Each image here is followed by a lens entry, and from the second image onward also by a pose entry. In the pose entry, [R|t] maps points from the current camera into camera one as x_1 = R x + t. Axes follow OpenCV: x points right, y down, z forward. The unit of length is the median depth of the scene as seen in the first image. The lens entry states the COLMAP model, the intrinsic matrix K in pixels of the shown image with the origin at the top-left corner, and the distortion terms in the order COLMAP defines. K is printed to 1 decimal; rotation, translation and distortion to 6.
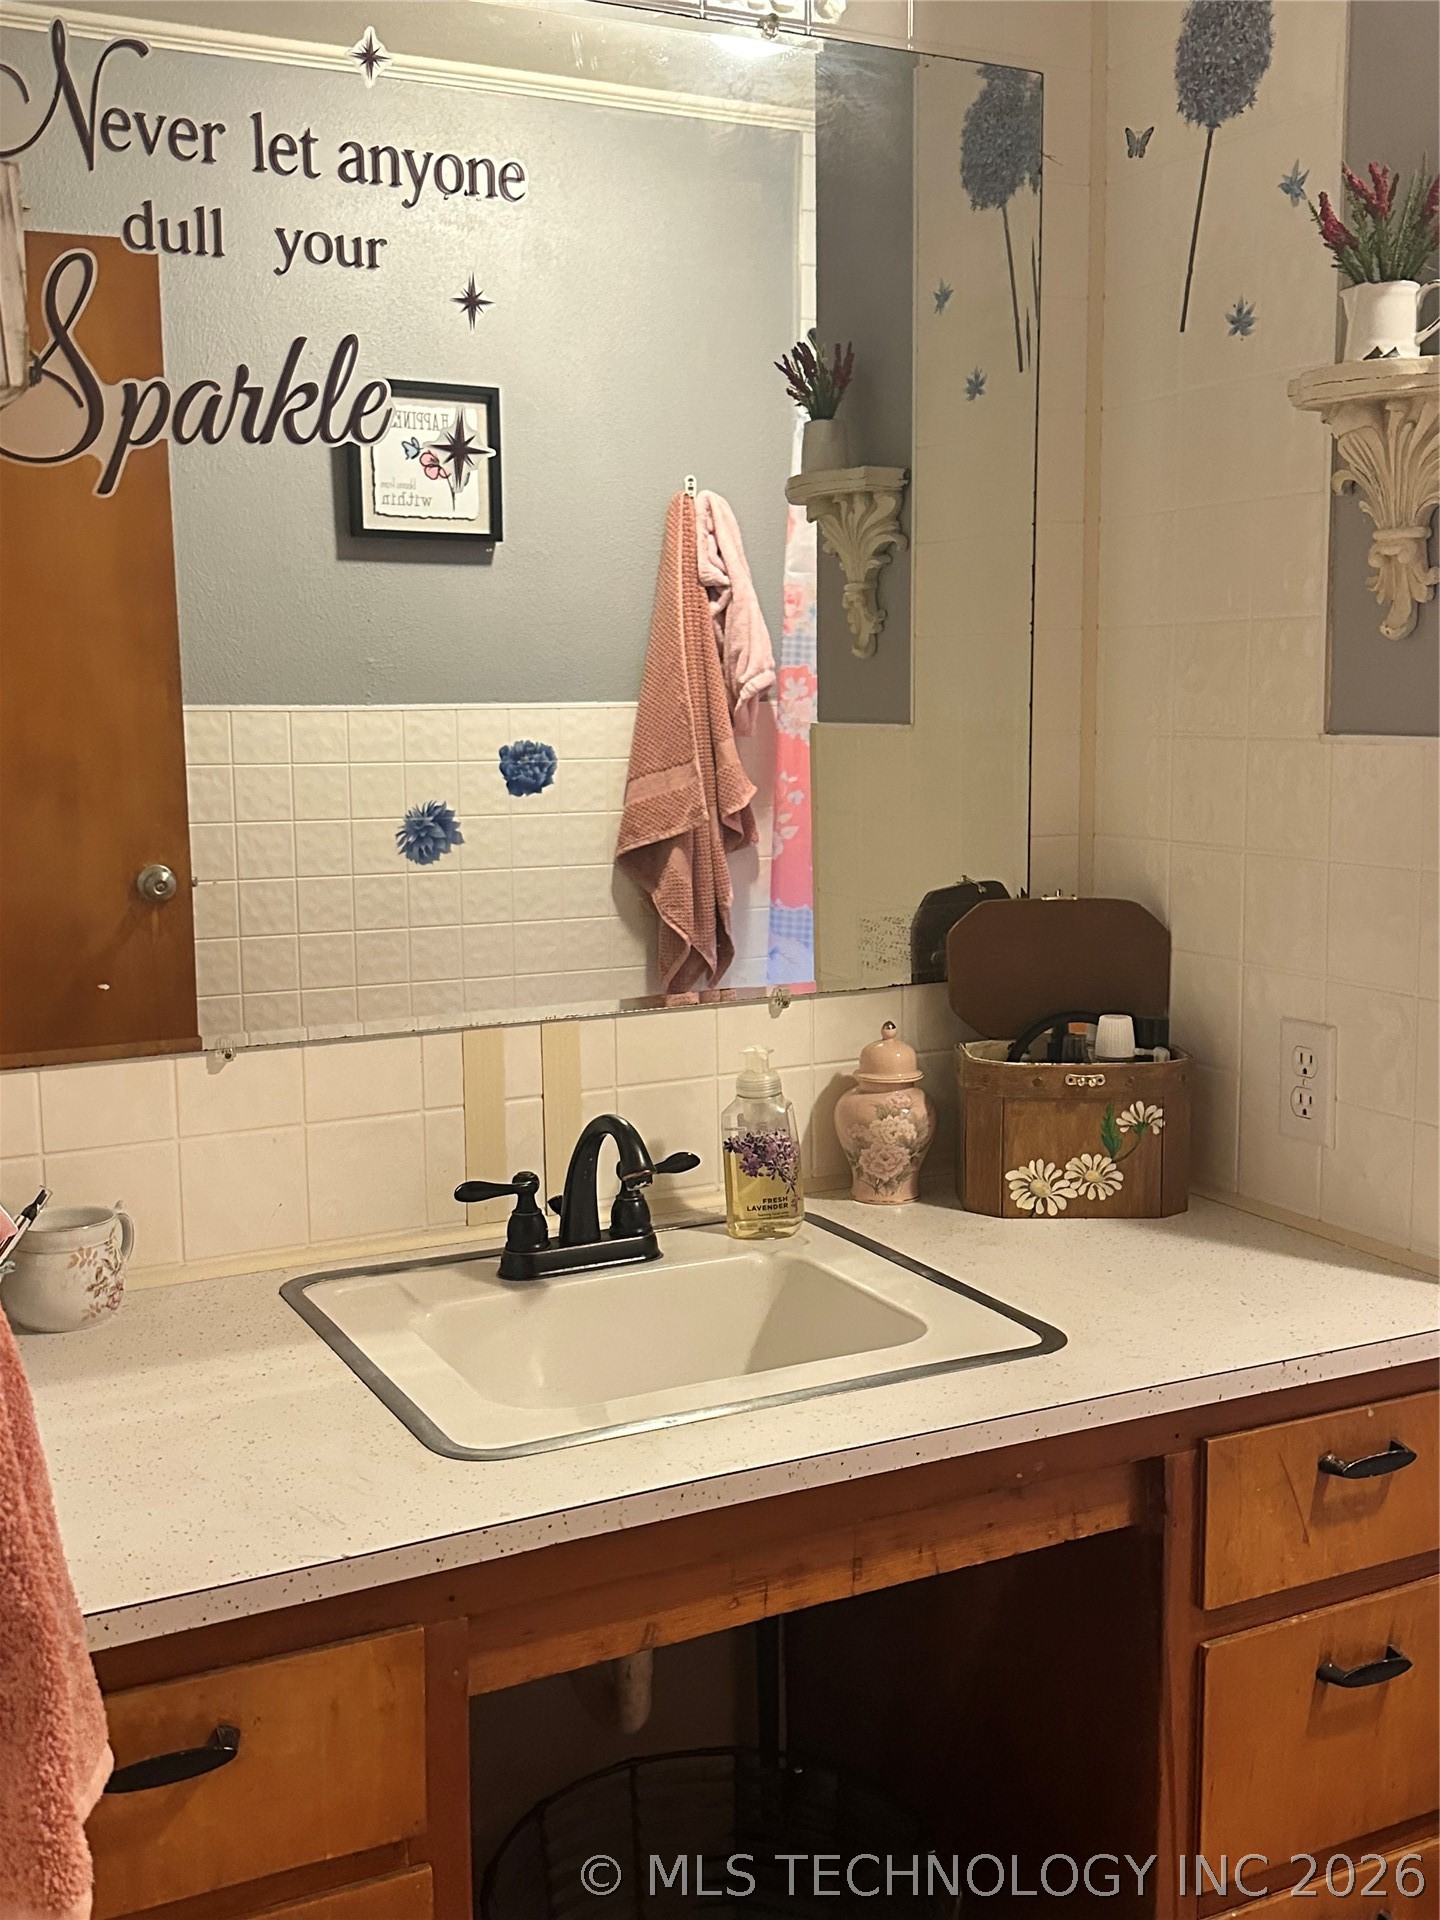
lens RADIAL K [[1958.5, 0, 720.0], [0, 1958.5, 960.0], [0, 0, 1]] dist [0.144353, -0.333050]
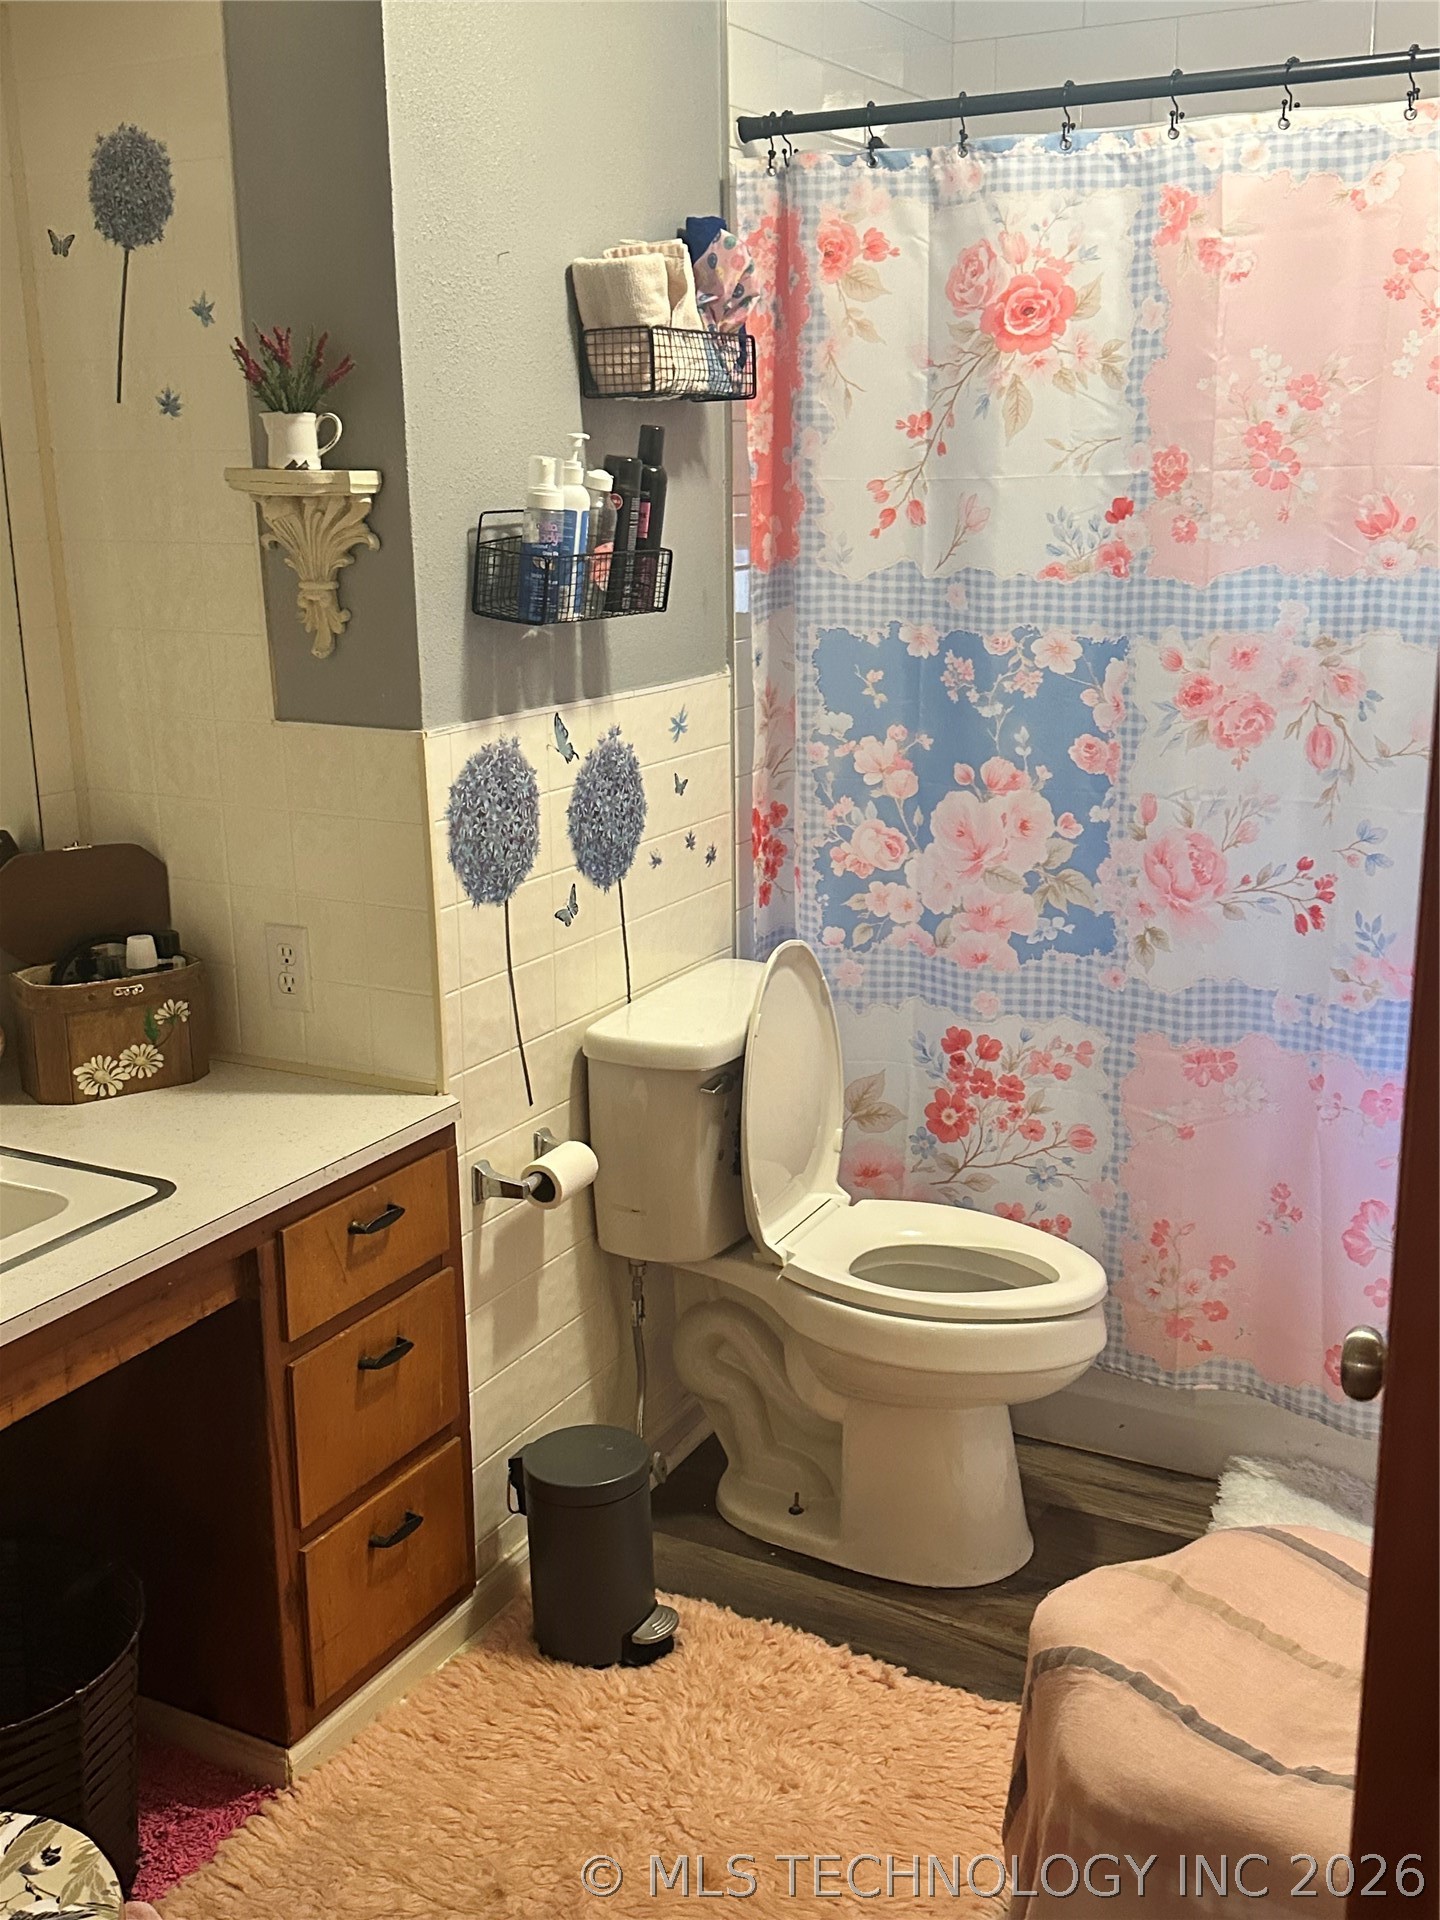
lens RADIAL K [[1958.5, 0, 720.0], [0, 1958.5, 960.0], [0, 0, 1]] dist [0.144353, -0.333050]
pose [[0.819268, -0.143456, 0.555176, -0.228974], [0.085332, 0.987920, 0.129352, -0.099578], [-0.567026, -0.058599, 0.821613, -0.318763]]
